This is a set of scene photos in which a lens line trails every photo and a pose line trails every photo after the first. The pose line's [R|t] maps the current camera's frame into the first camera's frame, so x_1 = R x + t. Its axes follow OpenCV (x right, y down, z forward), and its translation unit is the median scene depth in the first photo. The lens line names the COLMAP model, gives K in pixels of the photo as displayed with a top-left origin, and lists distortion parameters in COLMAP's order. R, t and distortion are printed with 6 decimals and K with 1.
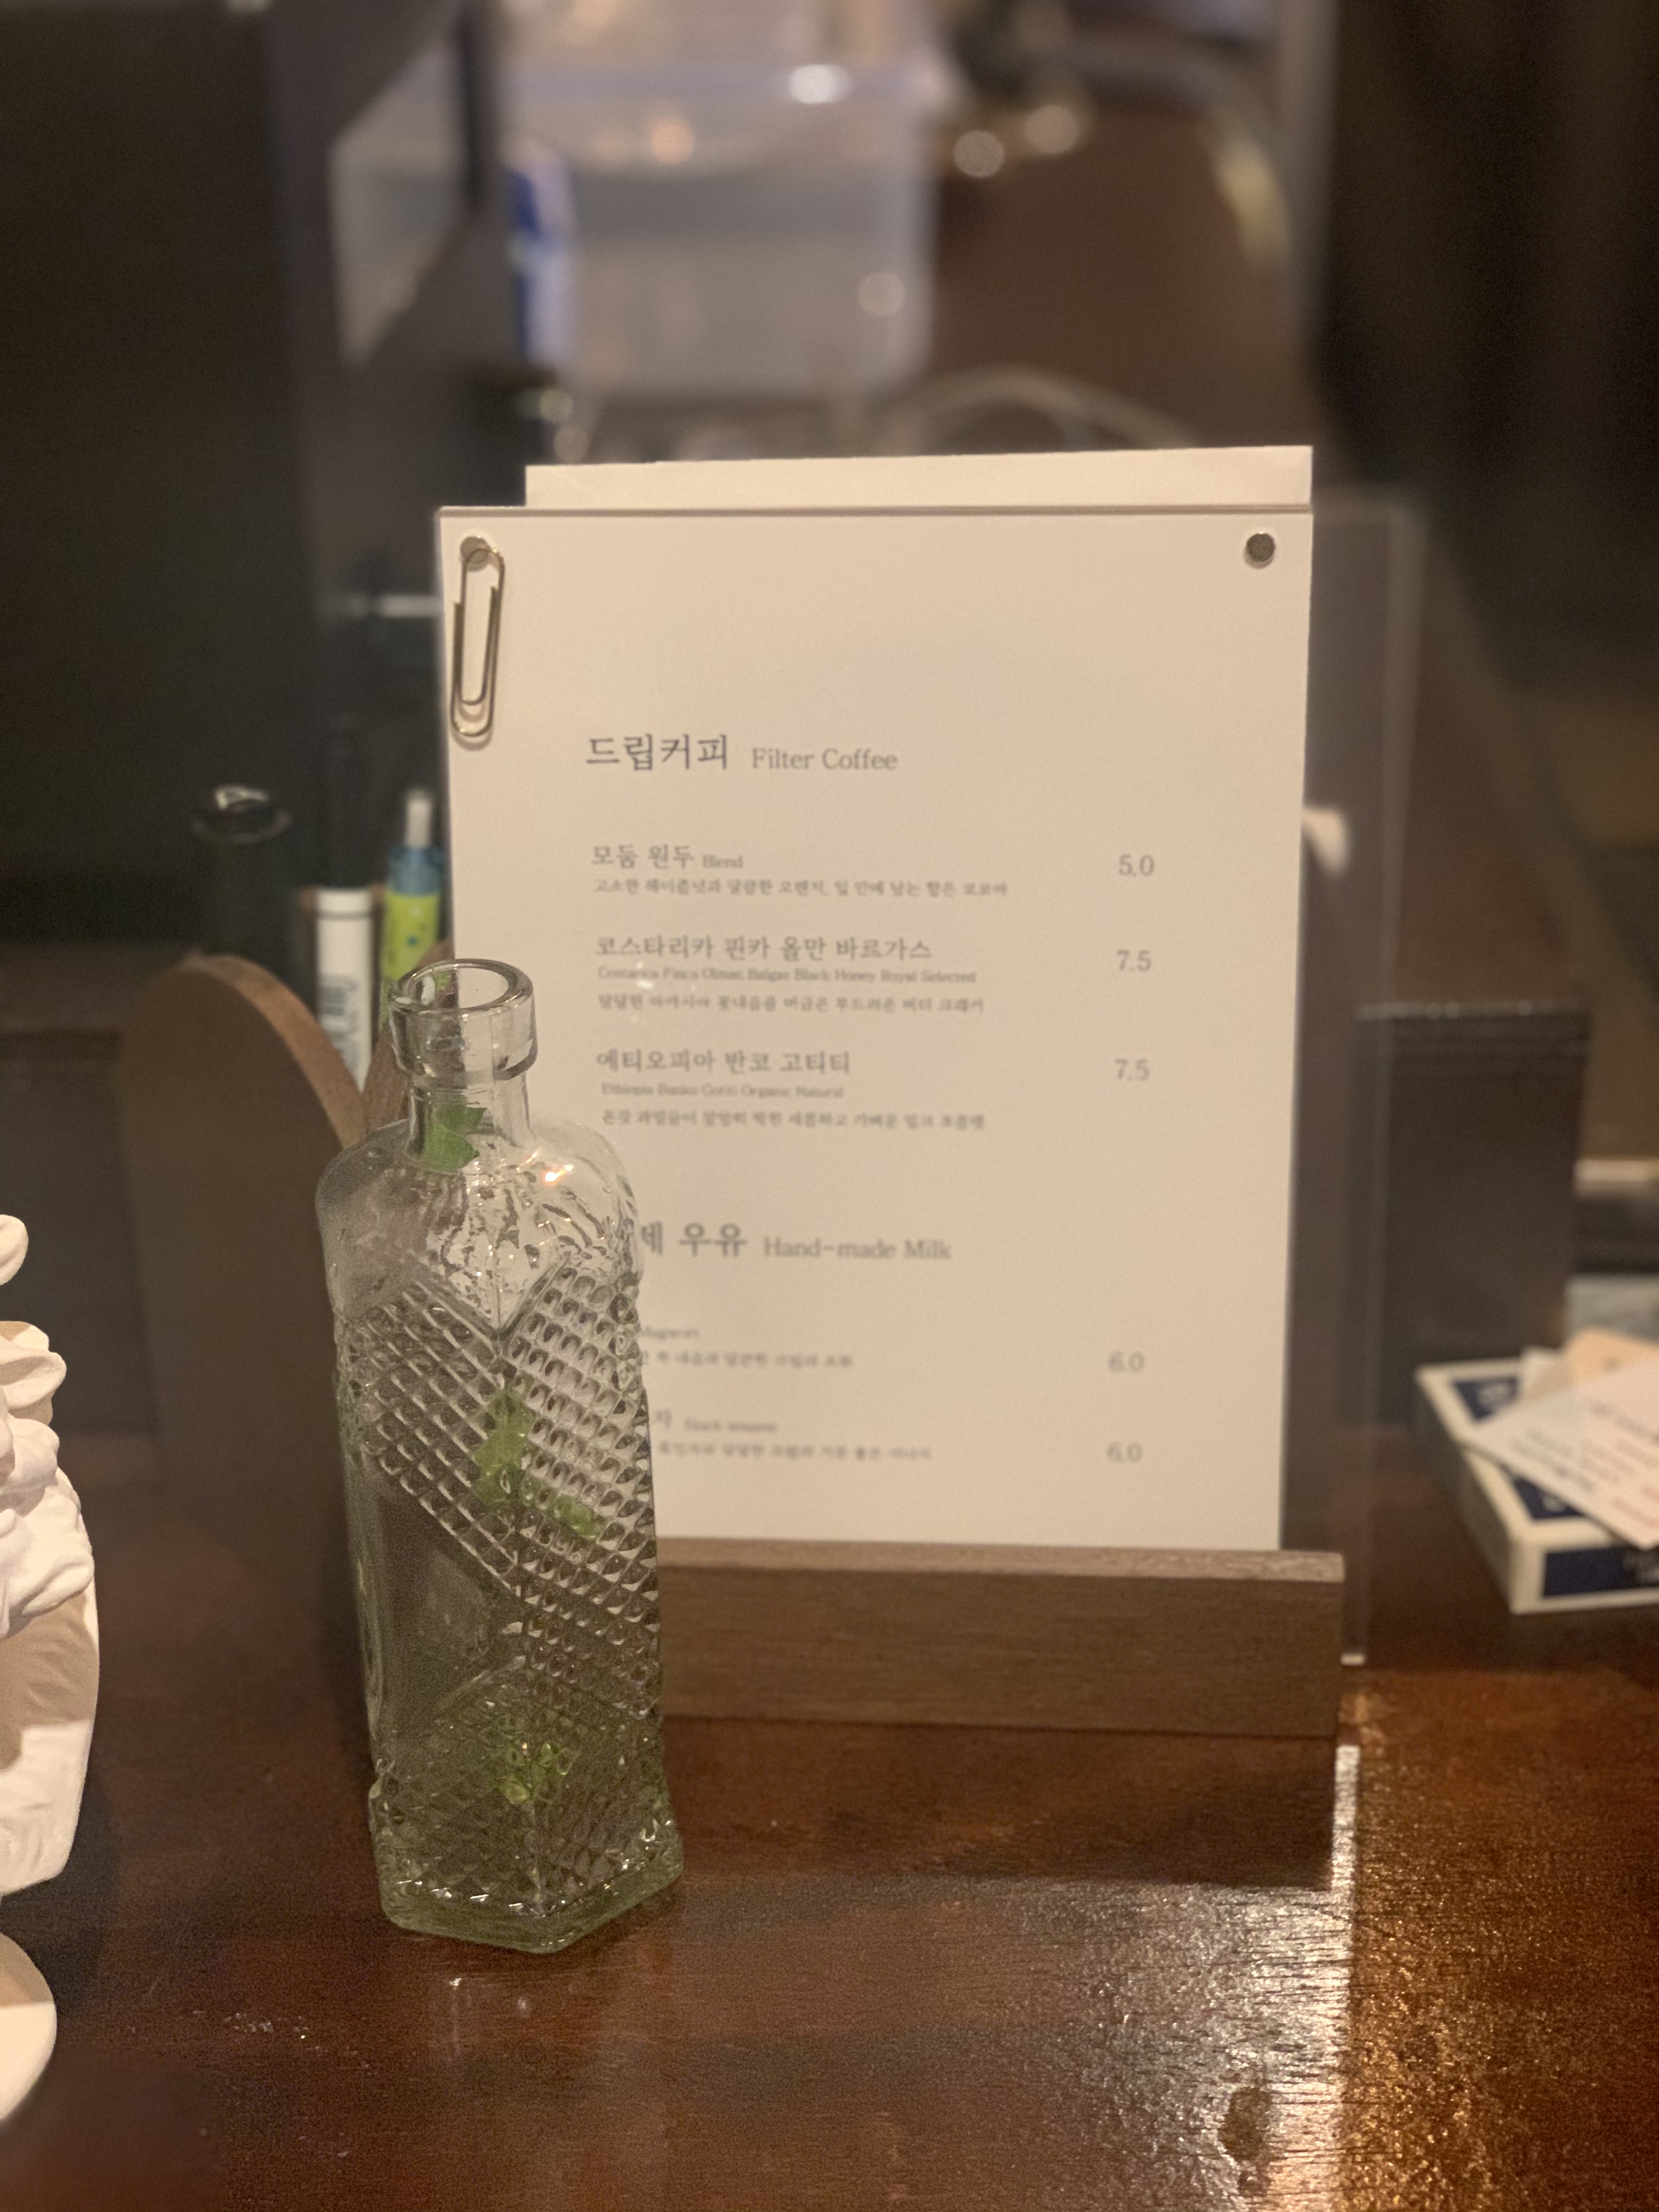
lens RADIAL K [[3309.7, 0, 830.2], [0, 3309.7, 1103.5], [0, 0, 1]] dist [-0.049347, 0.000000]
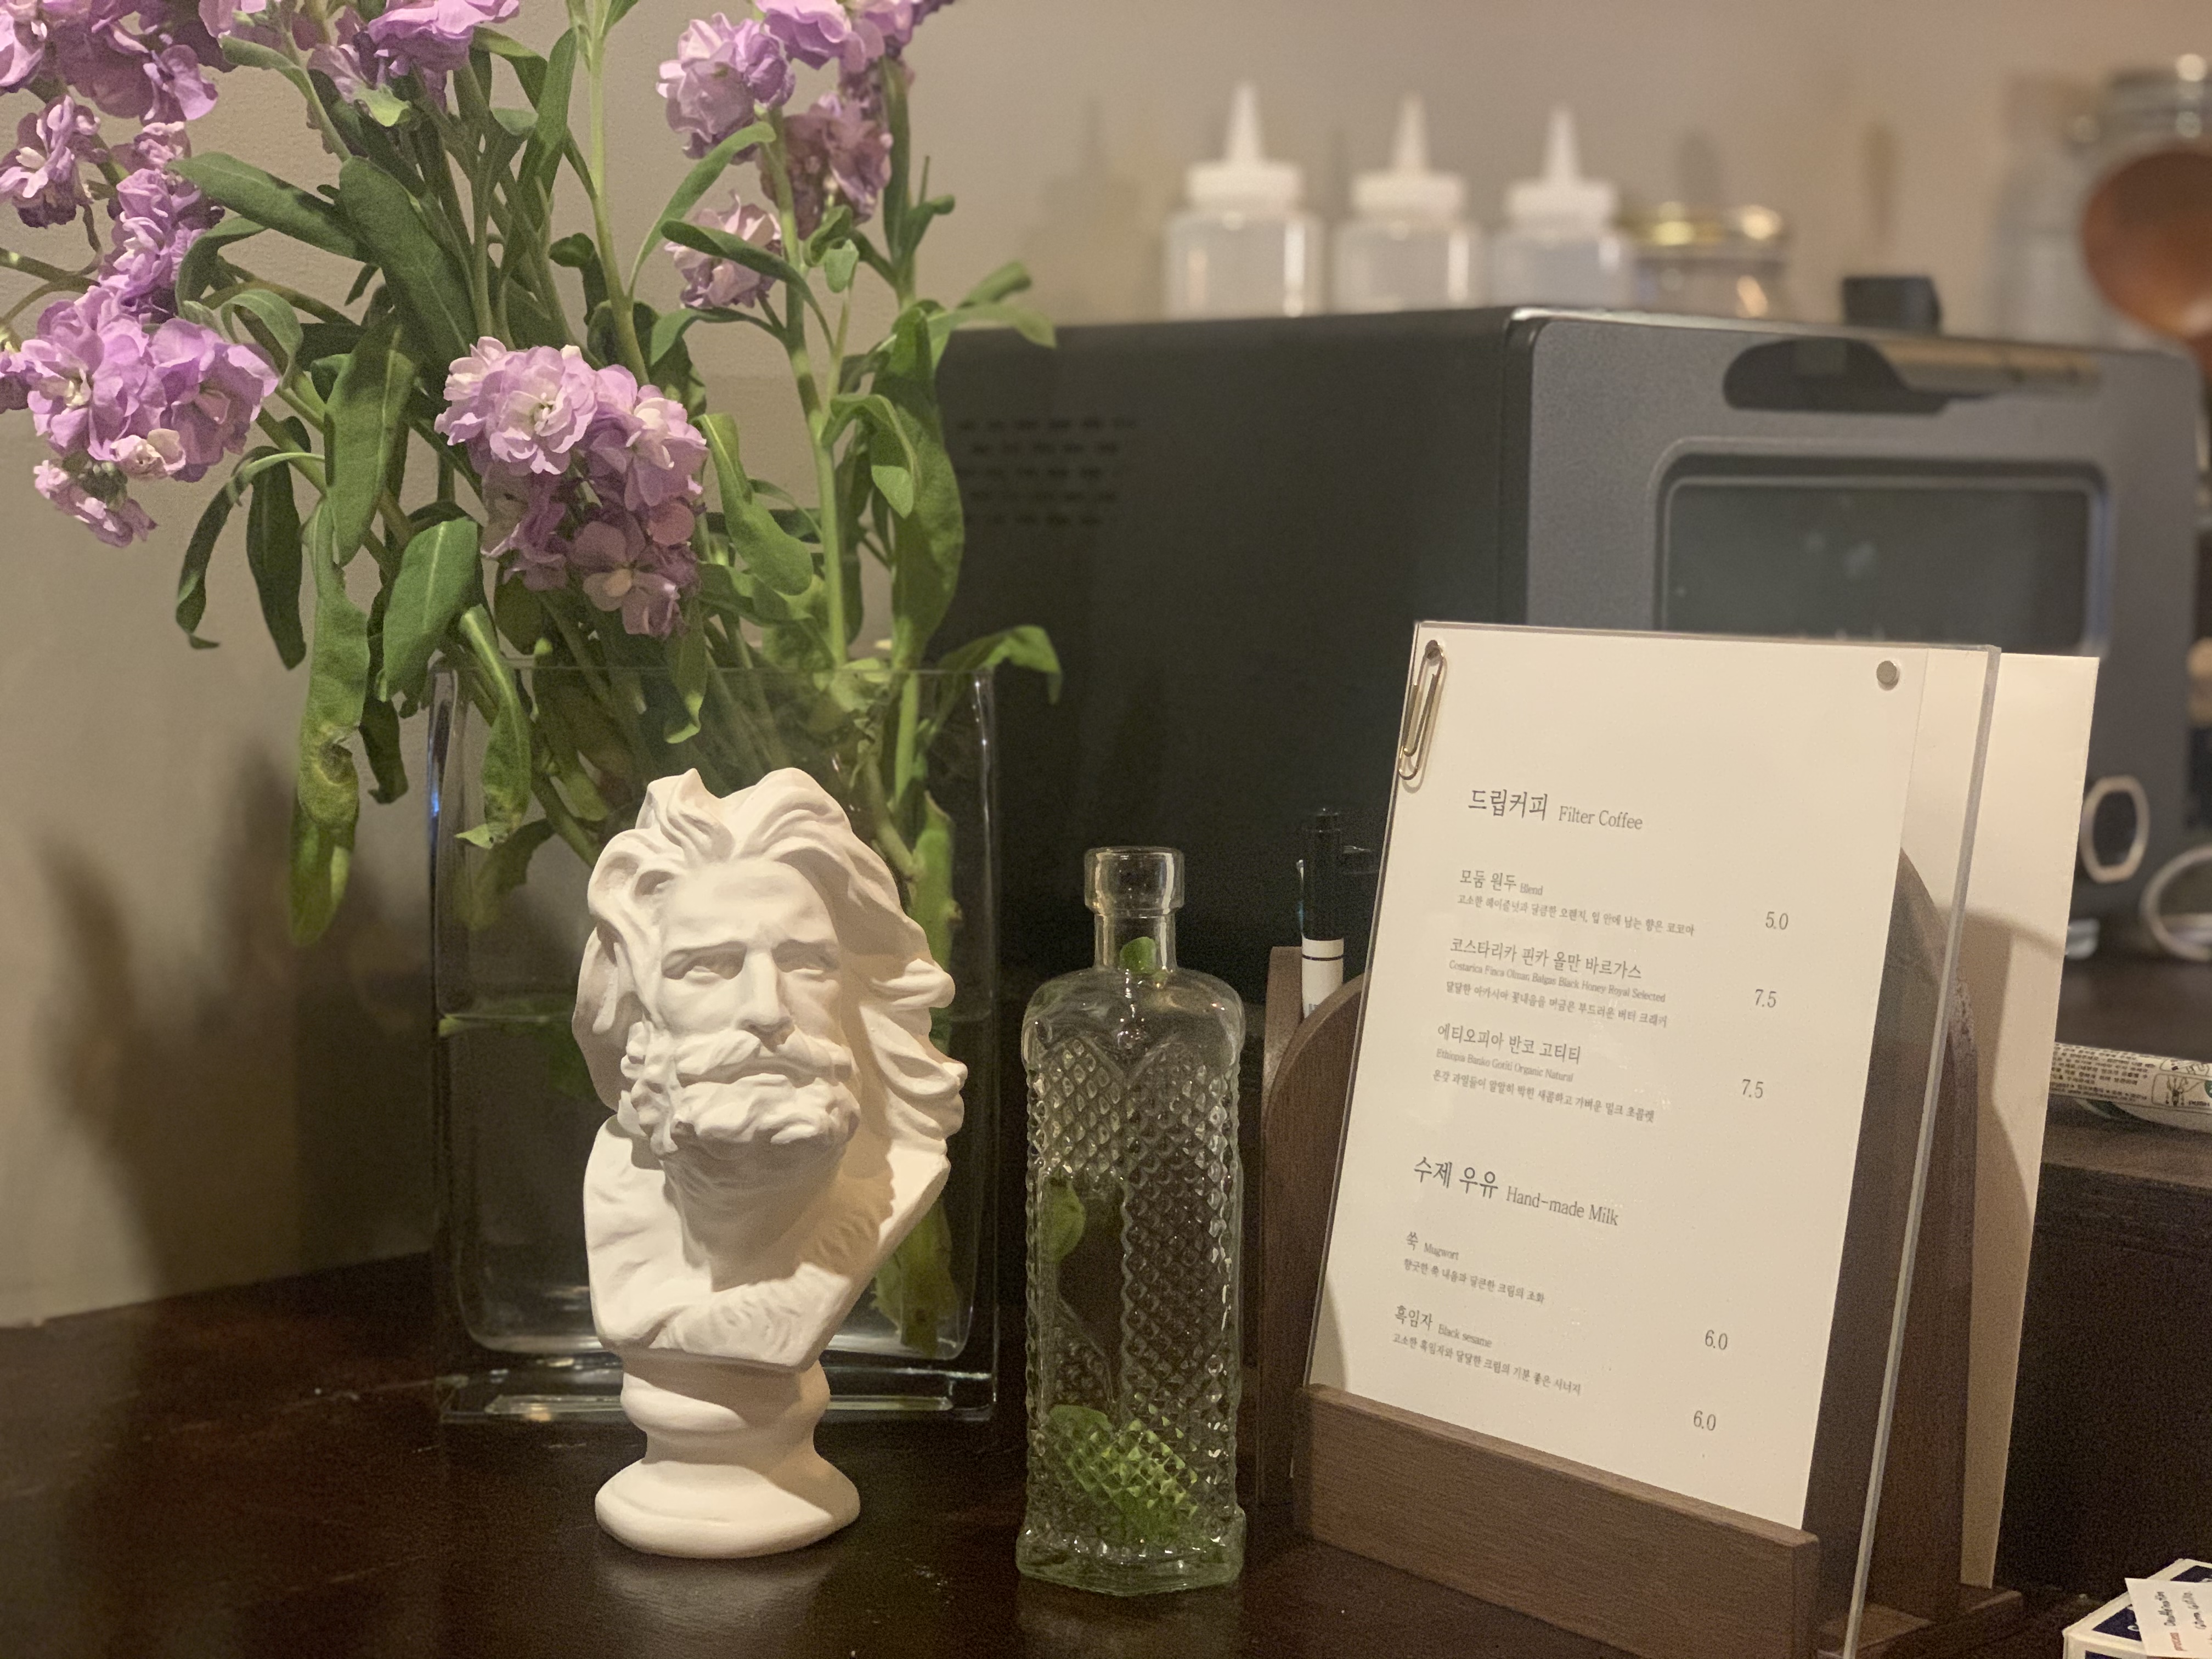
lens RADIAL K [[3309.7, 0, 1105.0], [0, 3309.7, 831.1], [0, 0, 1]] dist [-0.049347, 0.000000]
pose [[0.690287, 0.096414, -0.717083, 0.796025], [-0.333976, 0.921642, -0.197578, 0.224220], [0.641844, 0.375874, 0.668397, -0.008521]]
